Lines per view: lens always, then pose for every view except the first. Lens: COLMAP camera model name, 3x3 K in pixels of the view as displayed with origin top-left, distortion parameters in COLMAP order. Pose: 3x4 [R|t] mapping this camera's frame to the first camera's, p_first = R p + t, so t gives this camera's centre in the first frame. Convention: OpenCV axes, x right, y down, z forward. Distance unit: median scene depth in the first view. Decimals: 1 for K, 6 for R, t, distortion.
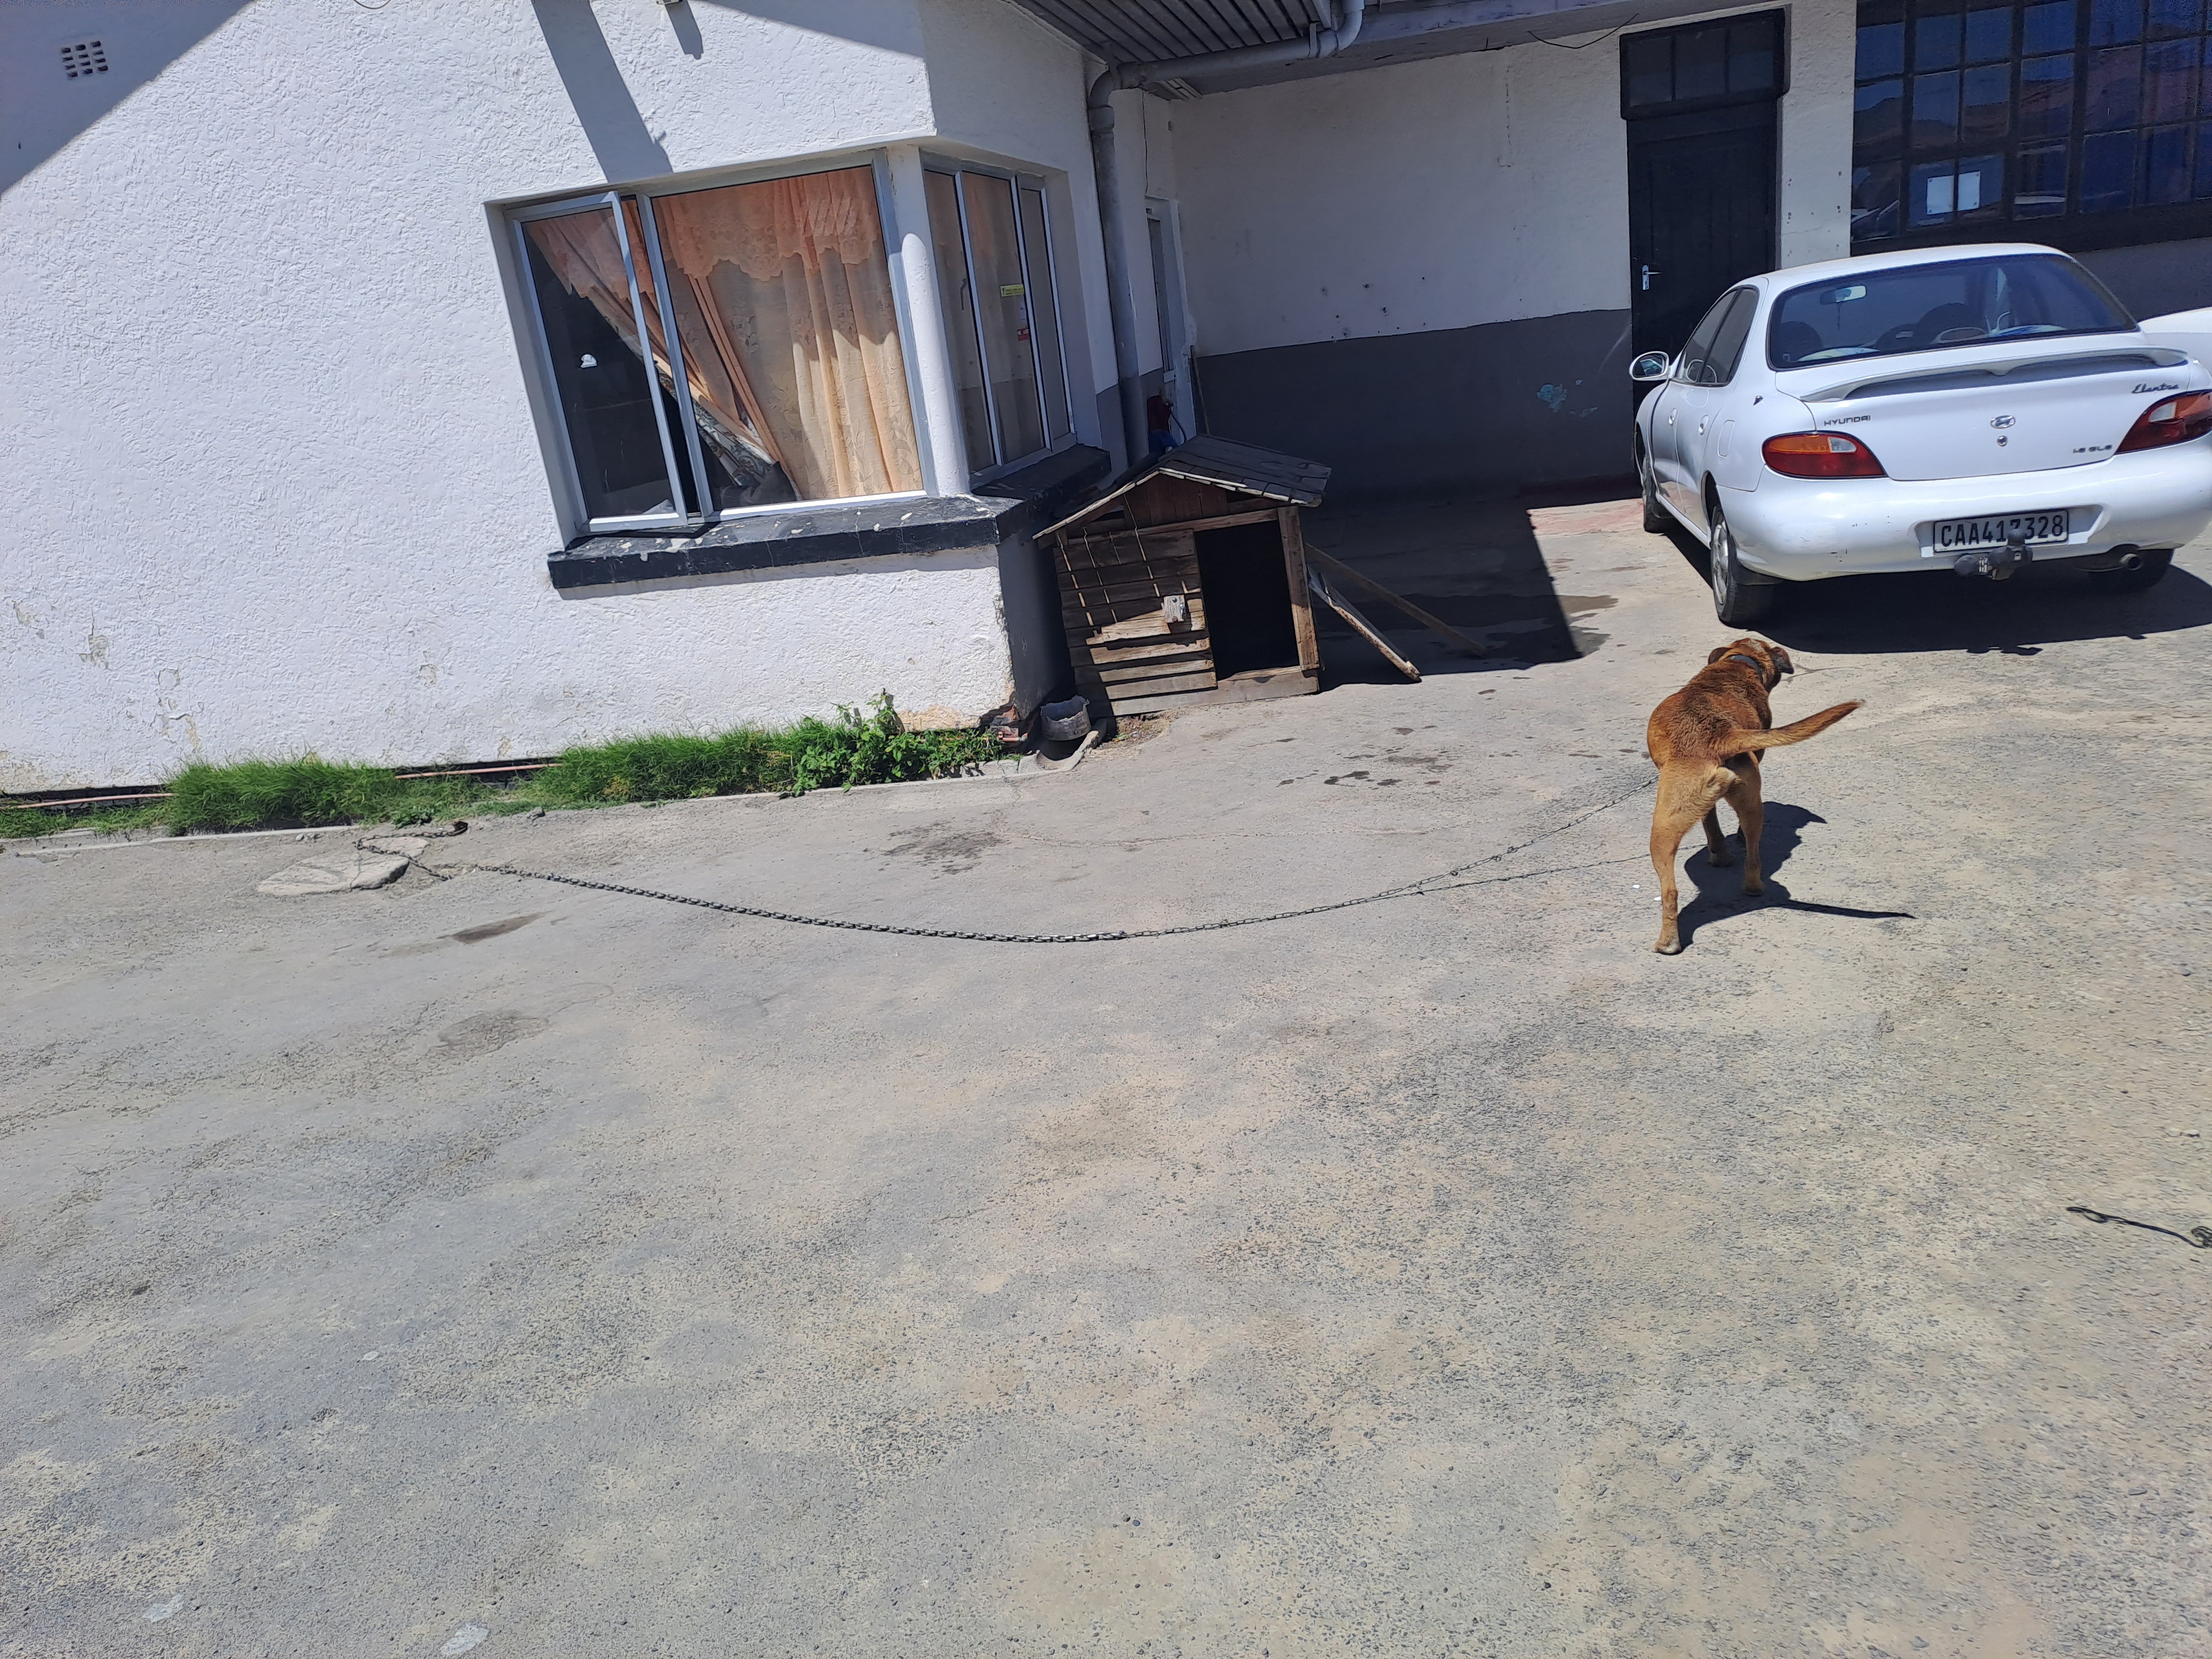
lens RADIAL K [[1621.6, 0, 1099.0], [0, 1621.6, 852.5], [0, 0, 1]] dist [0.073059, -0.068940]
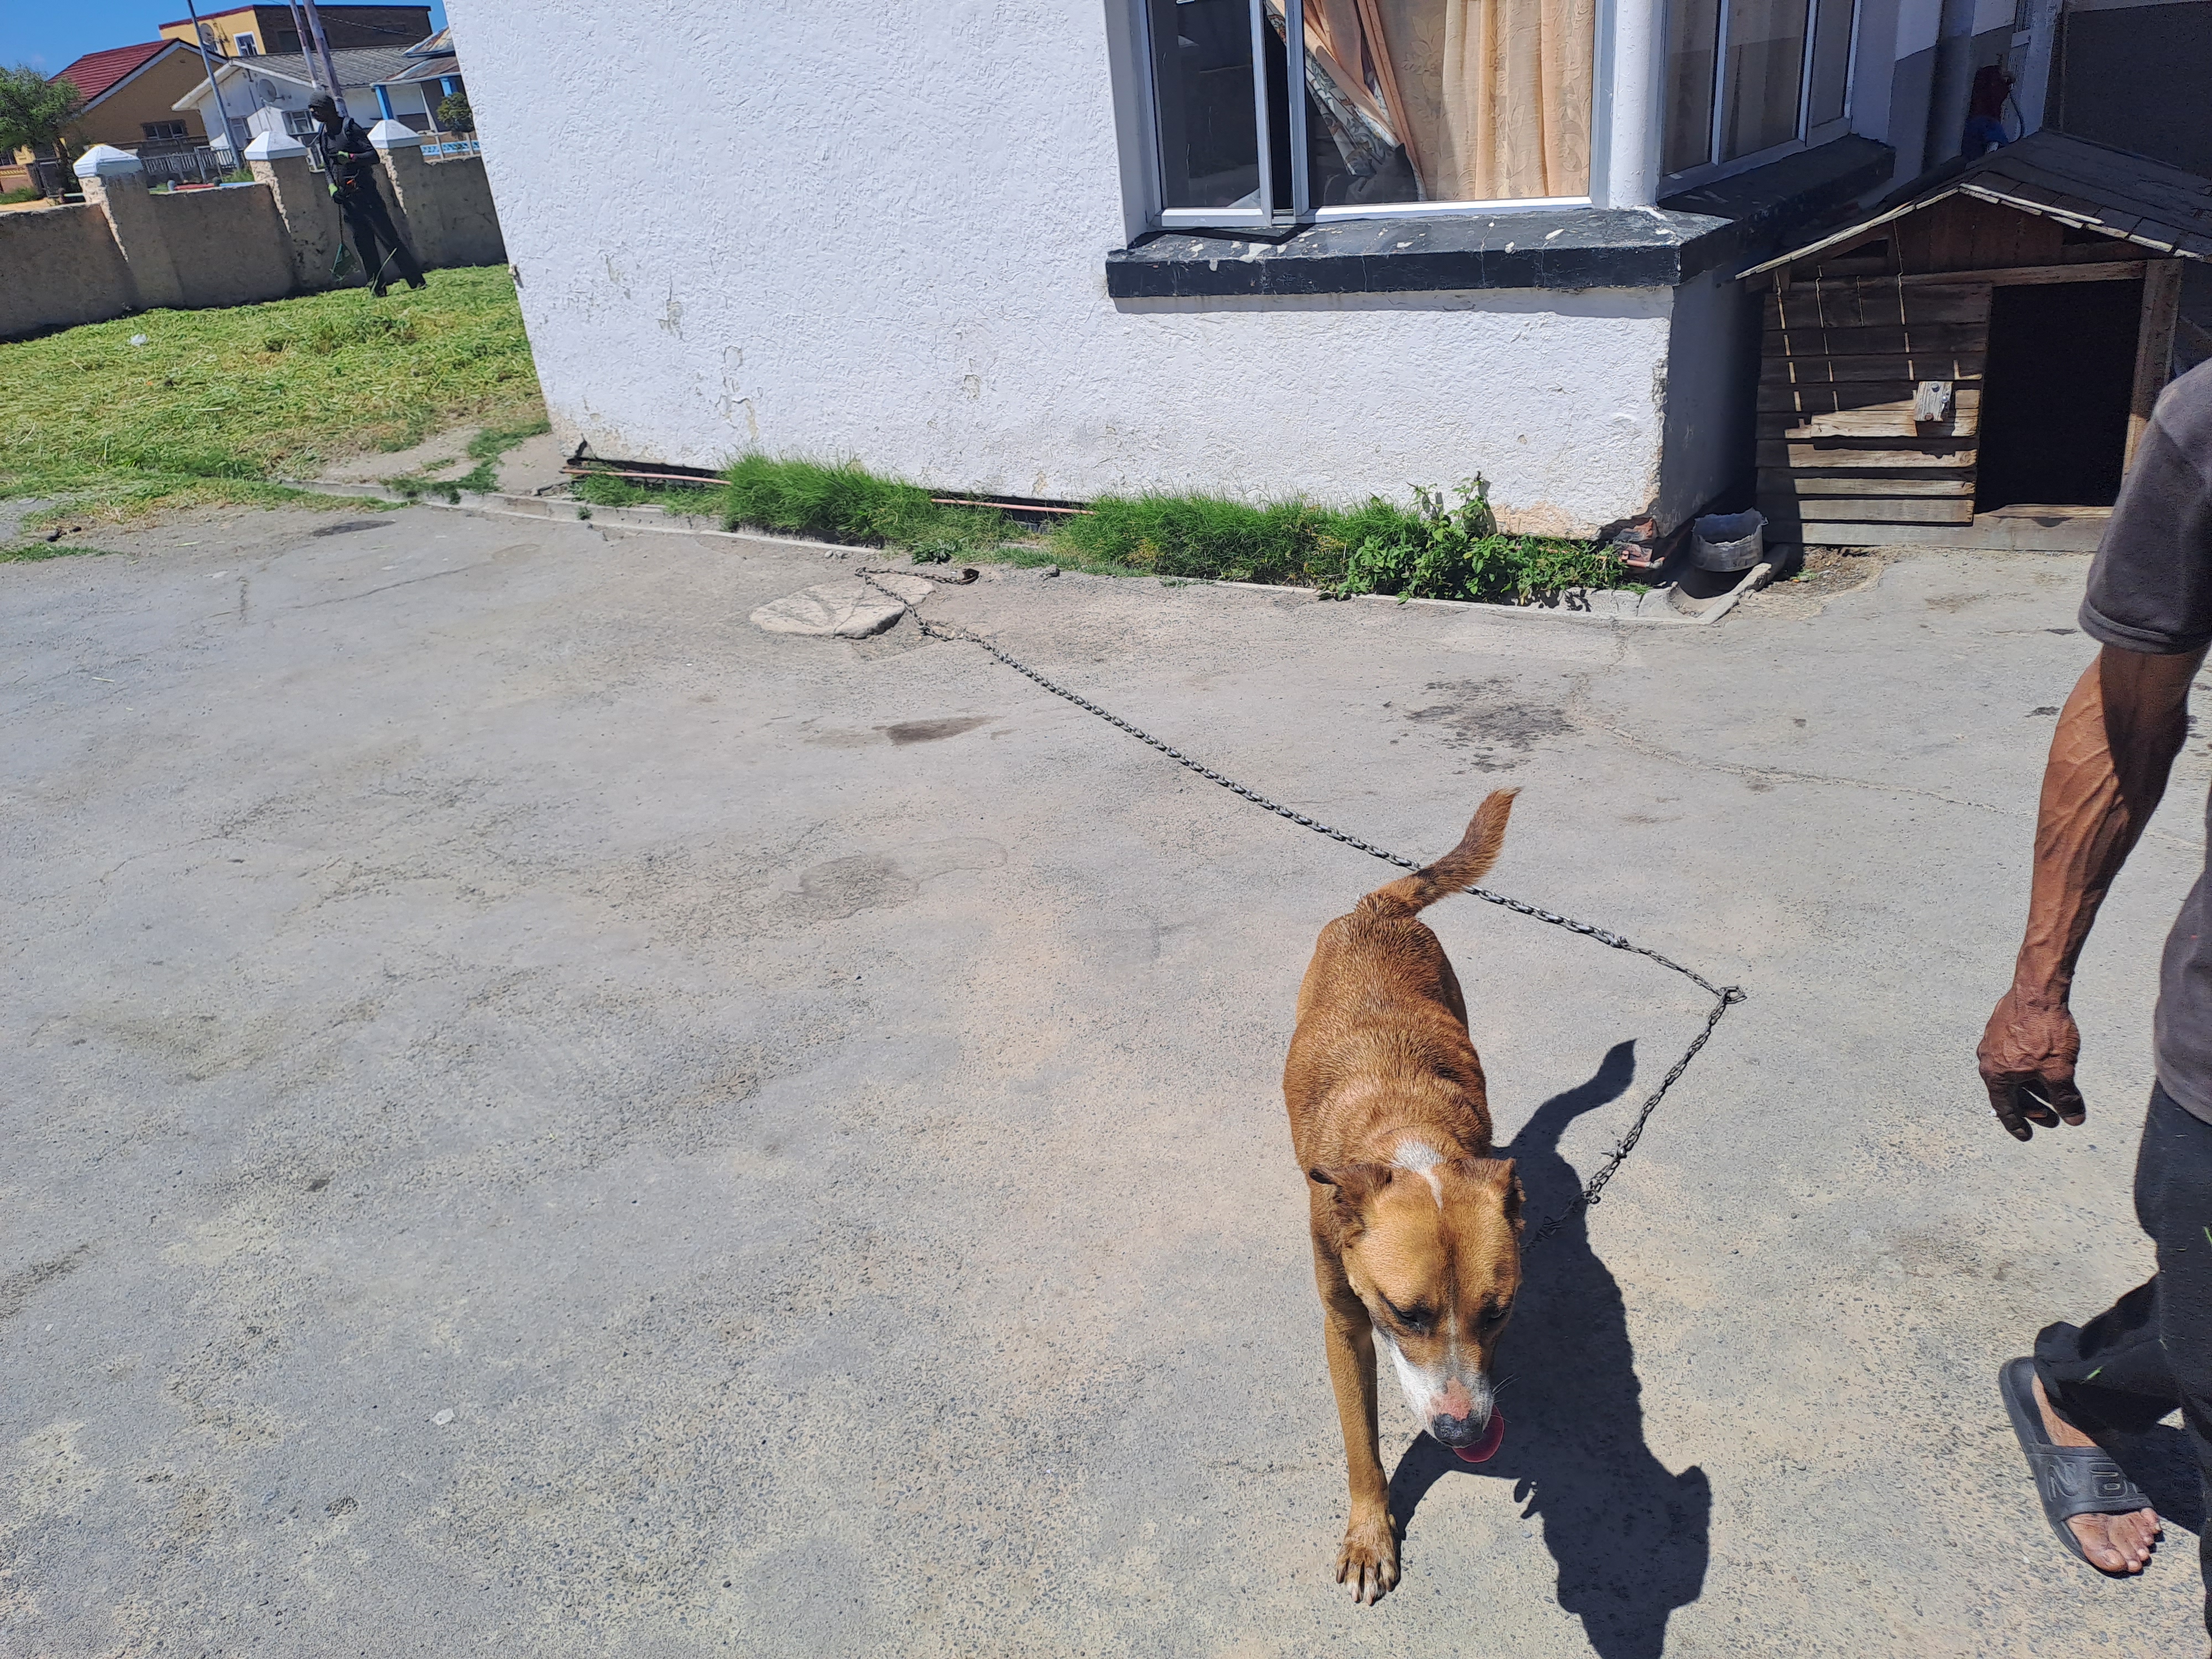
lens RADIAL K [[1621.6, 0, 1116.1], [0, 1621.6, 864.5], [0, 0, 1]] dist [0.073059, -0.068940]
pose [[0.912835, 0.213140, -0.348285, 0.016668], [-0.144938, 0.966545, 0.211623, -0.060727], [0.381739, -0.142697, 0.913188, 0.215058]]
